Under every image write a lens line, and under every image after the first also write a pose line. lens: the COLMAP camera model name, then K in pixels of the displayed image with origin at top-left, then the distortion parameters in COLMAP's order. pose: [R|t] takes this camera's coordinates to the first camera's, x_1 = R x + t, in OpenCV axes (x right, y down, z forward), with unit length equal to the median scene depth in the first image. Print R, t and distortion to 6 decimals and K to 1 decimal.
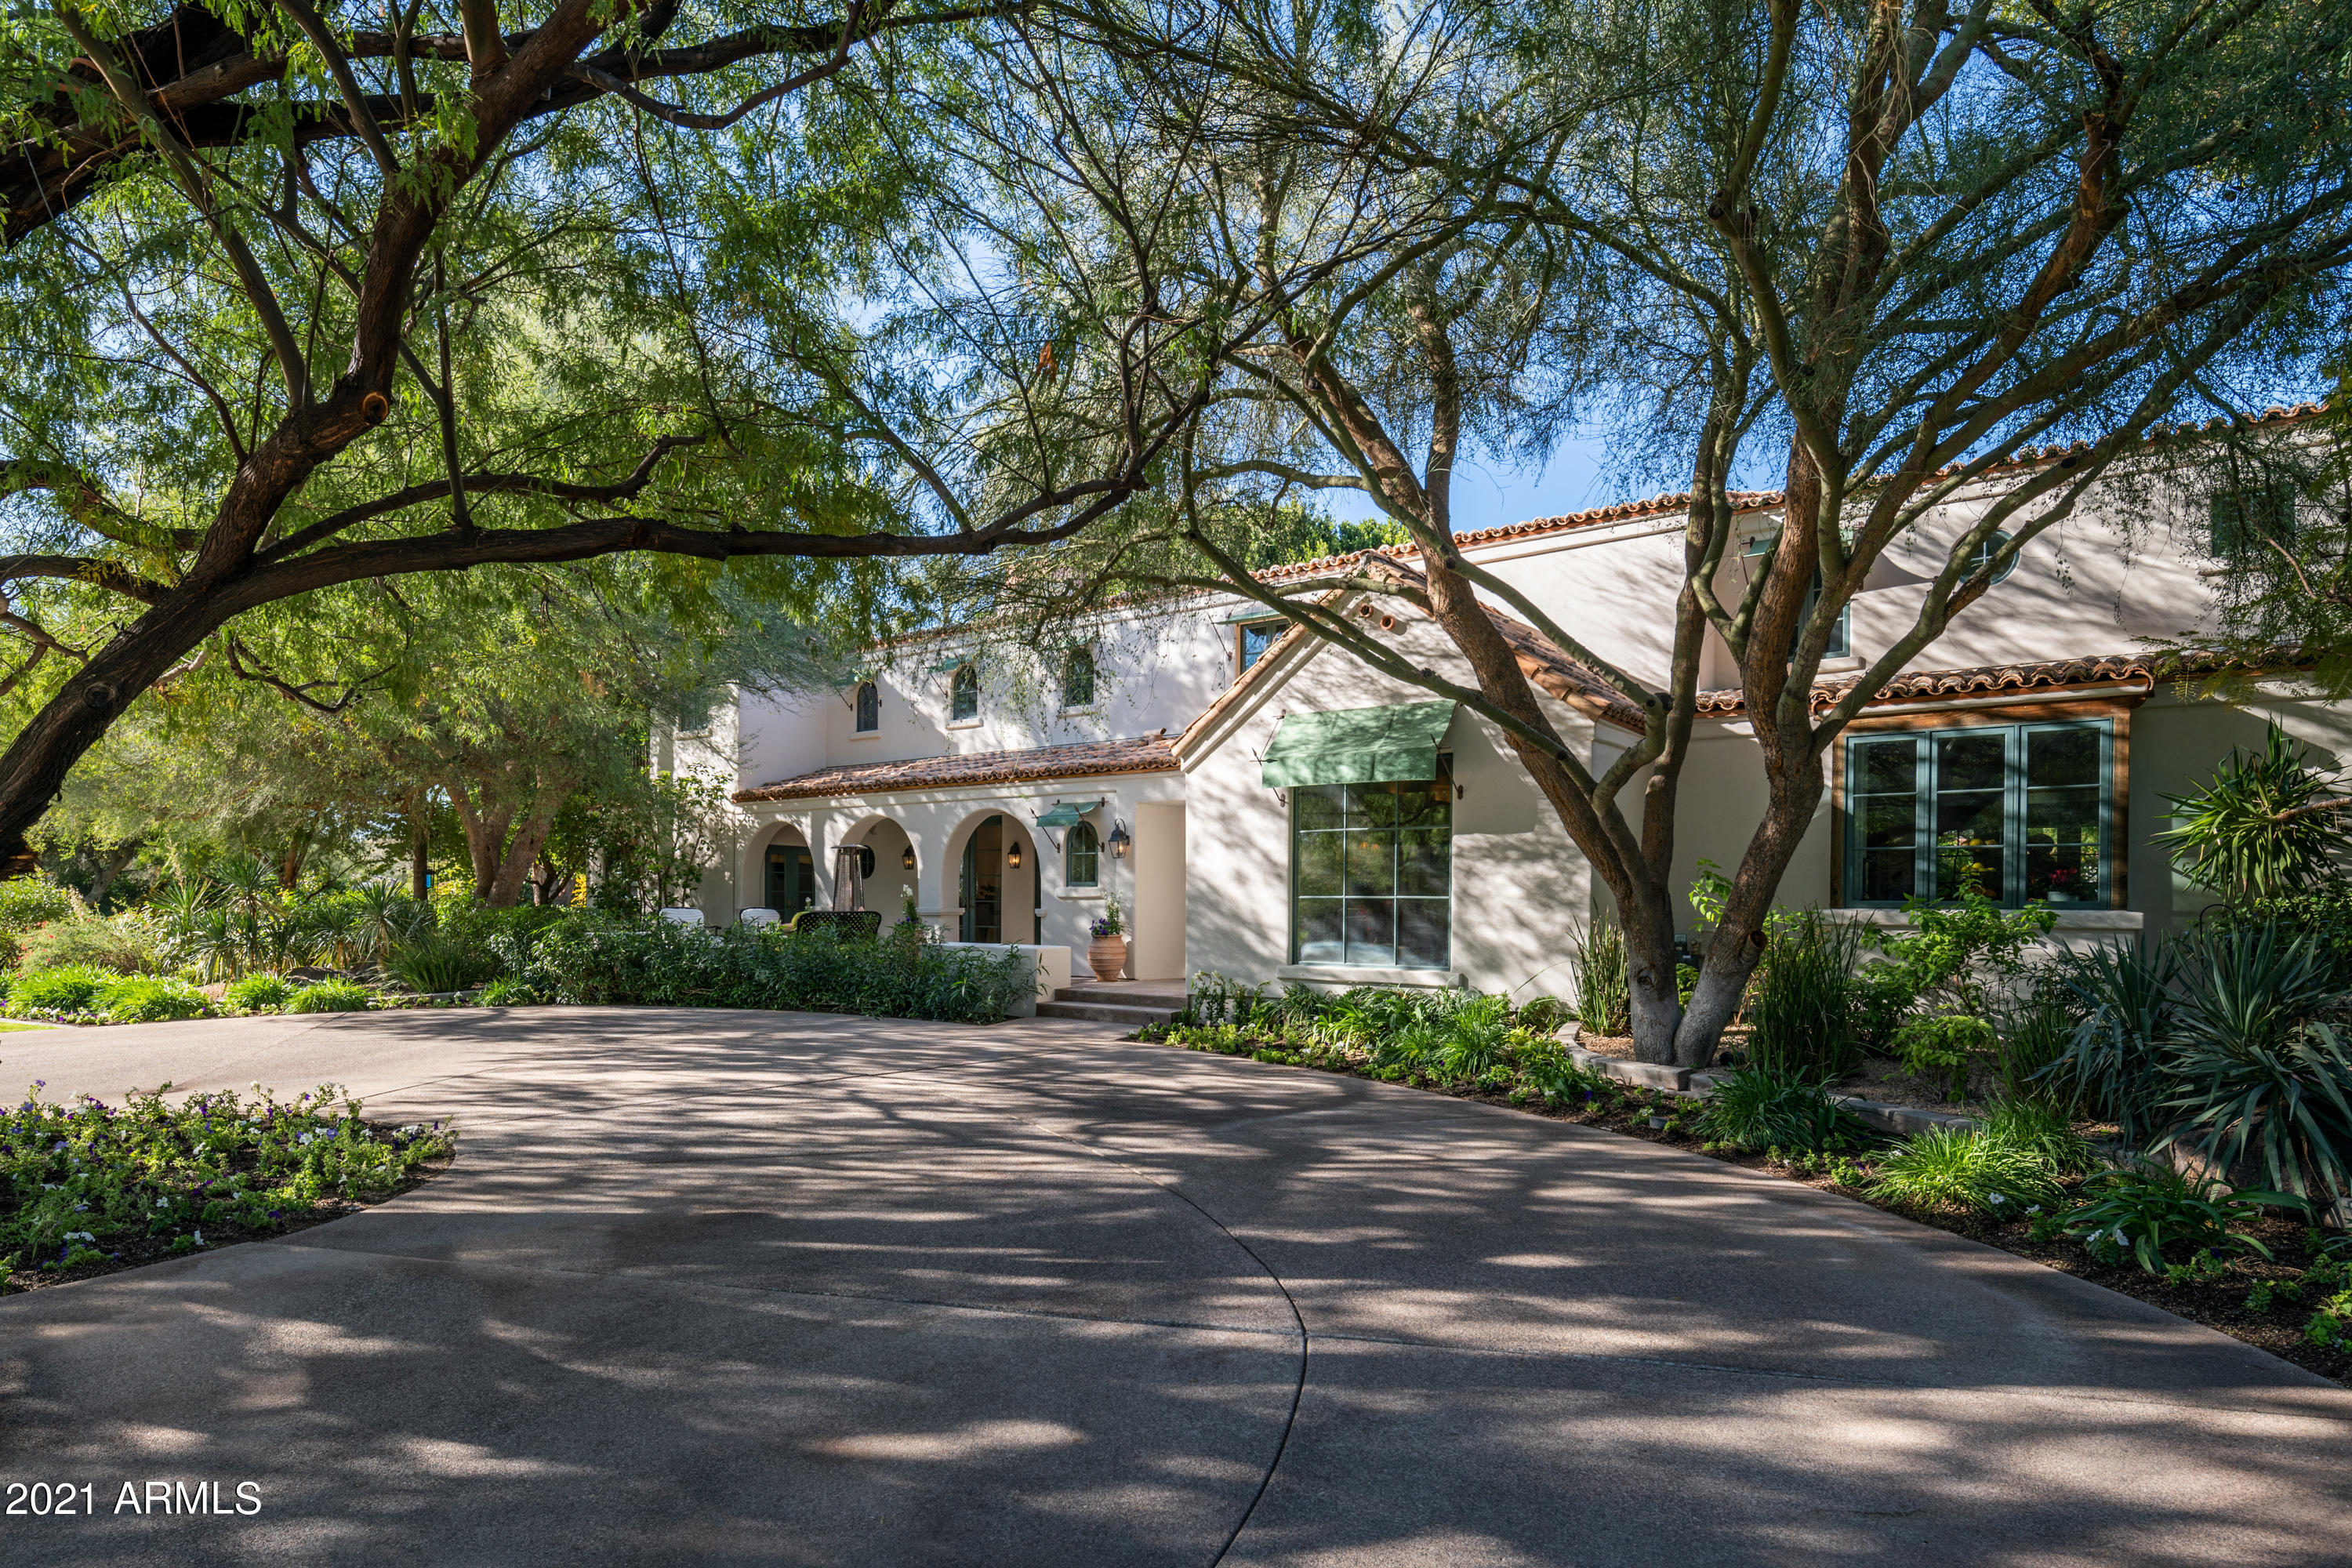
lens RADIAL K [[1297.6, 0, 1182.2], [0, 1297.6, 894.3], [0, 0, 1]] dist [0.001286, 0.000003]
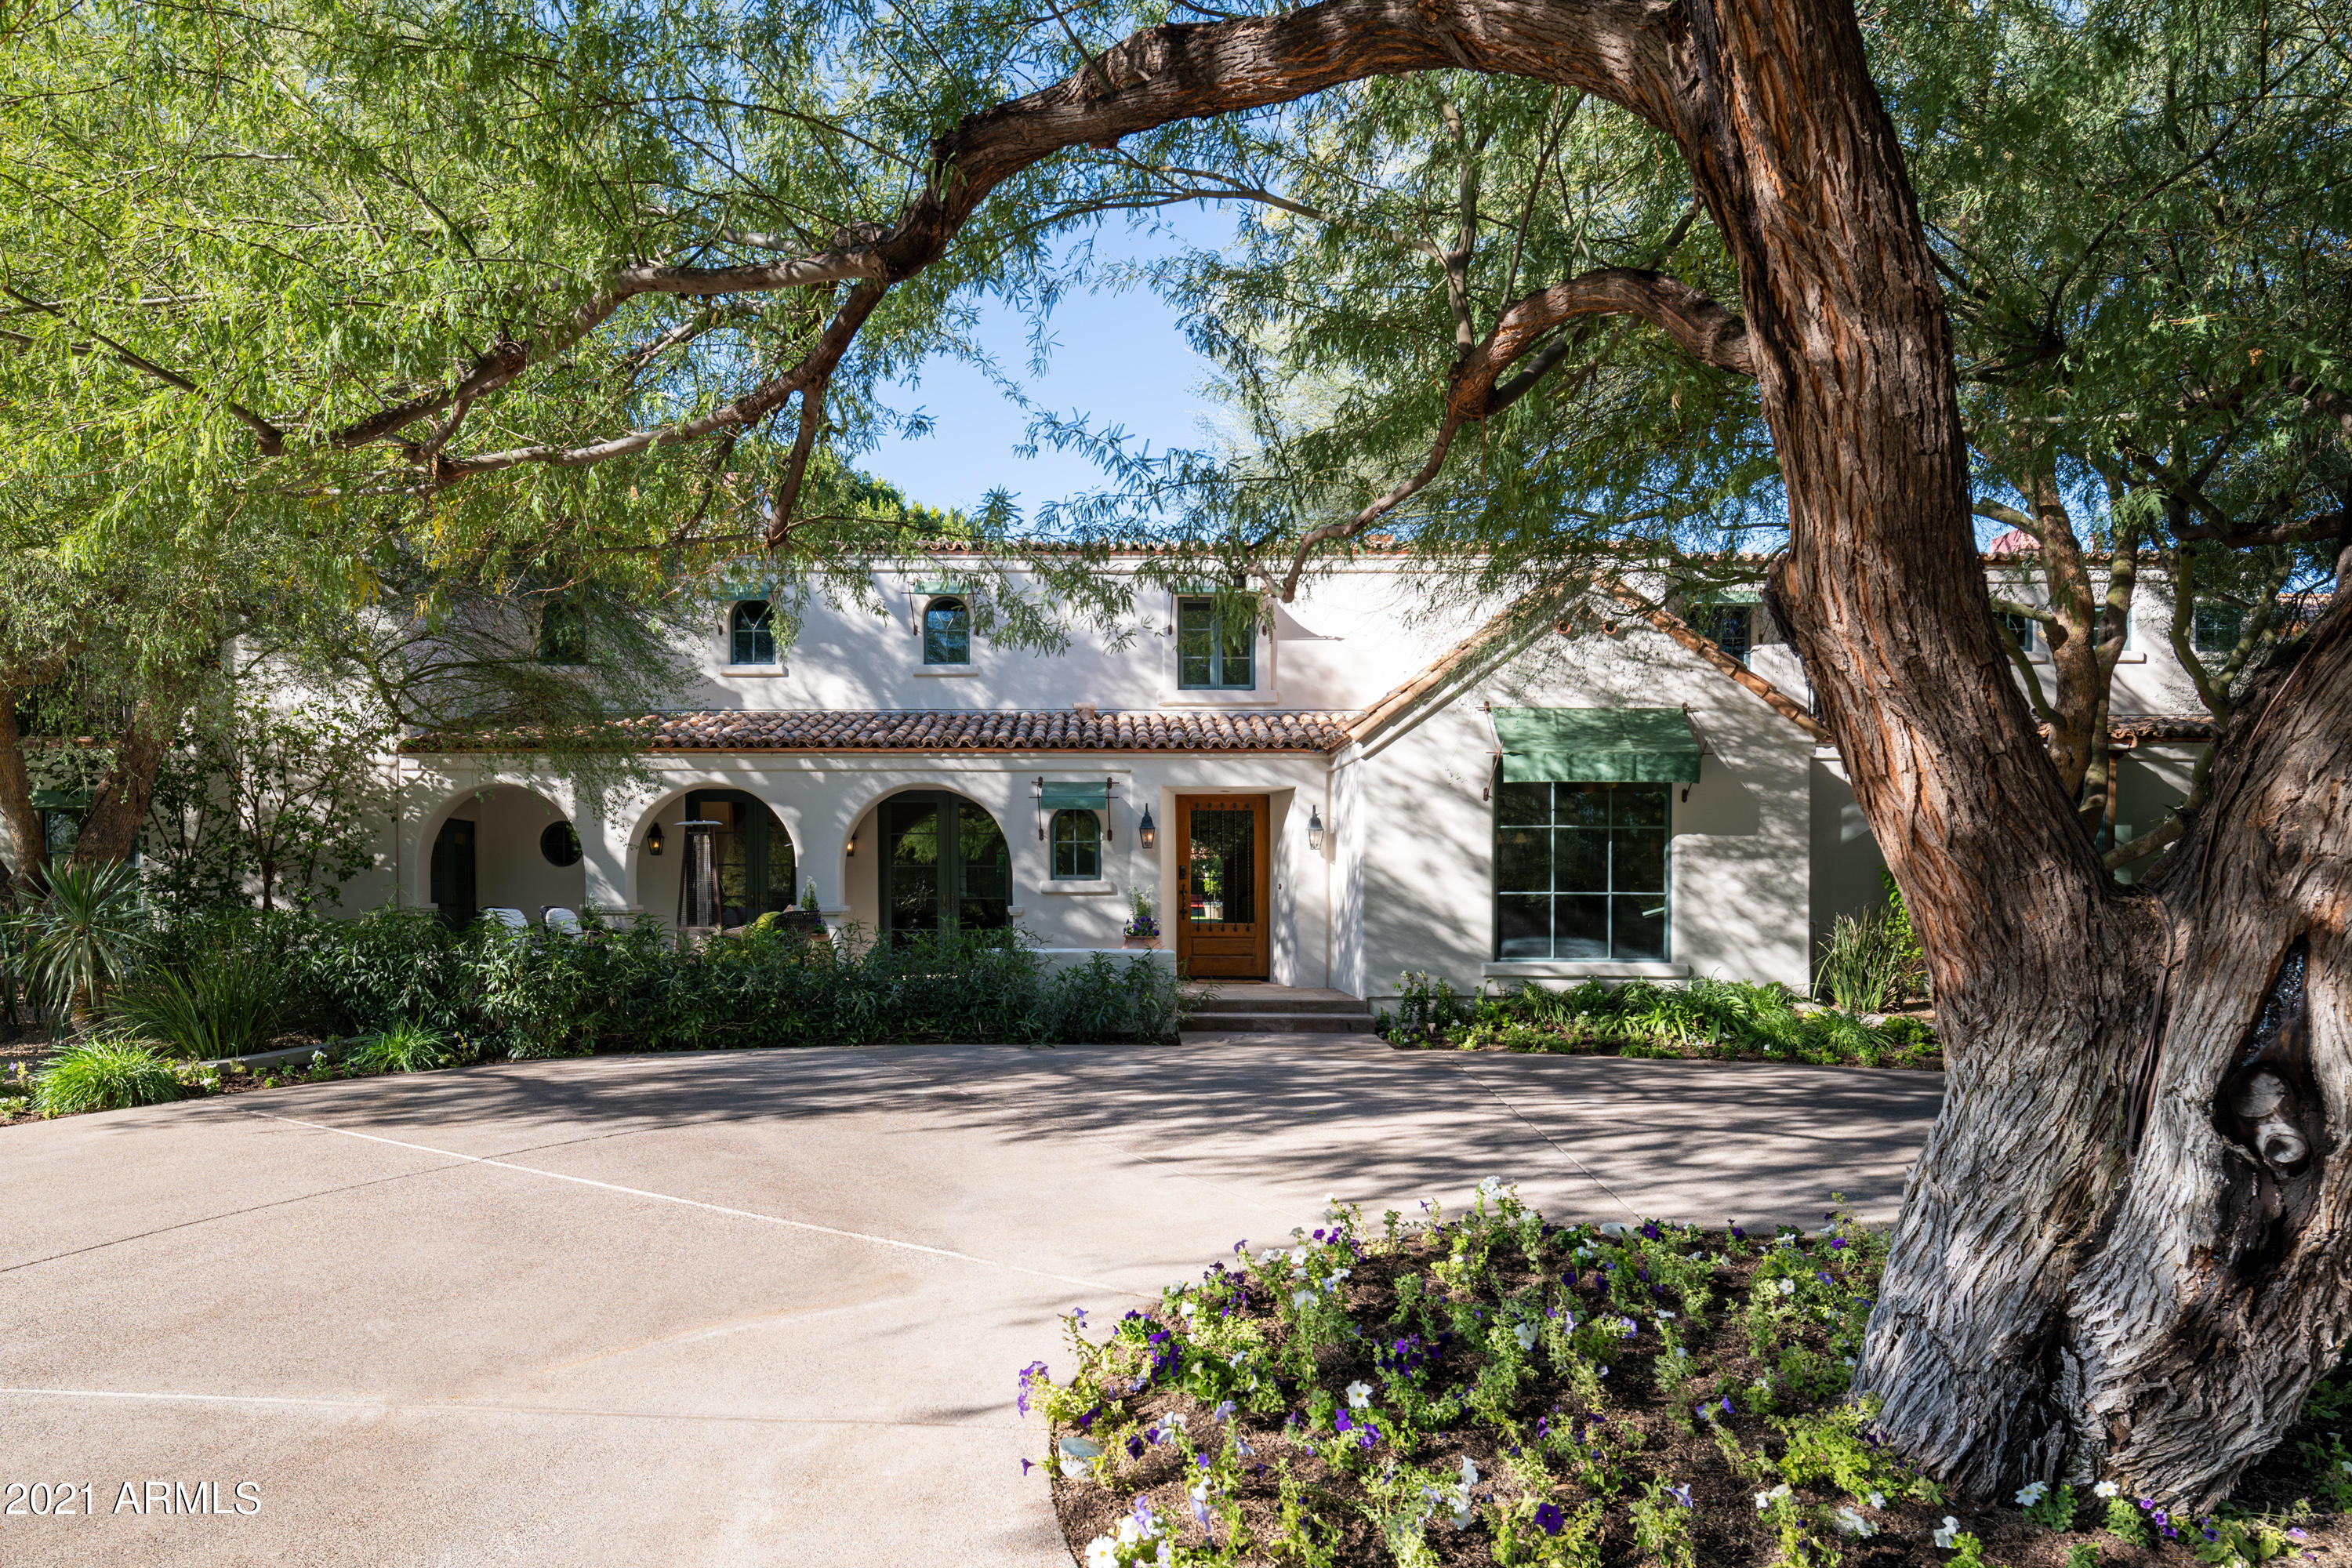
lens RADIAL K [[1297.6, 0, 1182.2], [0, 1297.6, 894.3], [0, 0, 1]] dist [0.001286, 0.000003]
pose [[0.806559, -0.003168, 0.591145, -0.675994], [-0.001358, 0.999973, 0.007212, -0.002429], [-0.591152, -0.006619, 0.806533, 0.333464]]
